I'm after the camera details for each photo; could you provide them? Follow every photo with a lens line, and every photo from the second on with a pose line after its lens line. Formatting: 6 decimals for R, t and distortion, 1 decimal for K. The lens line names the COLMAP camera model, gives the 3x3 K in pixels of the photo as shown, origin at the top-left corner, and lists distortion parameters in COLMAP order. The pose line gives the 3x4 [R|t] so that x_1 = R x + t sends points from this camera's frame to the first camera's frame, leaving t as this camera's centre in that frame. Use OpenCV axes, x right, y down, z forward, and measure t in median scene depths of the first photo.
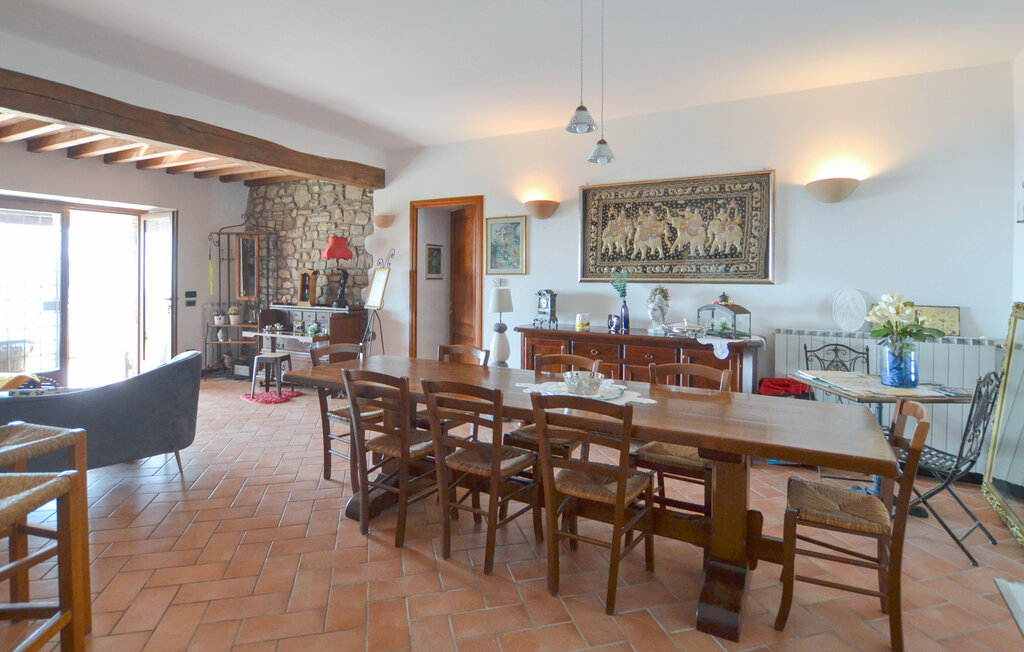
lens RADIAL K [[532.6, 0, 571.8], [0, 532.6, 274.5], [0, 0, 1]] dist [0.000034, -0.000352]
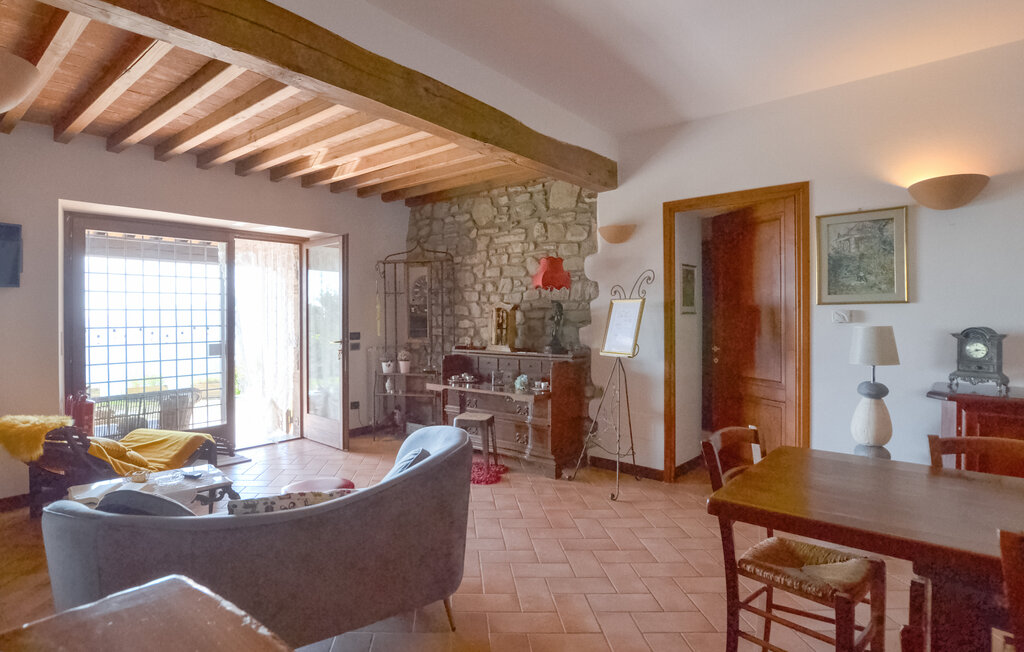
lens RADIAL K [[532.8, 0, 510.9], [0, 532.8, 313.8], [0, 0, 1]] dist [-0.003735, -0.000195]
pose [[0.976843, -0.011354, -0.213657, -0.324428], [0.011808, 0.999930, 0.000852, 0.005071], [0.213633, -0.003355, 0.976908, 0.255012]]
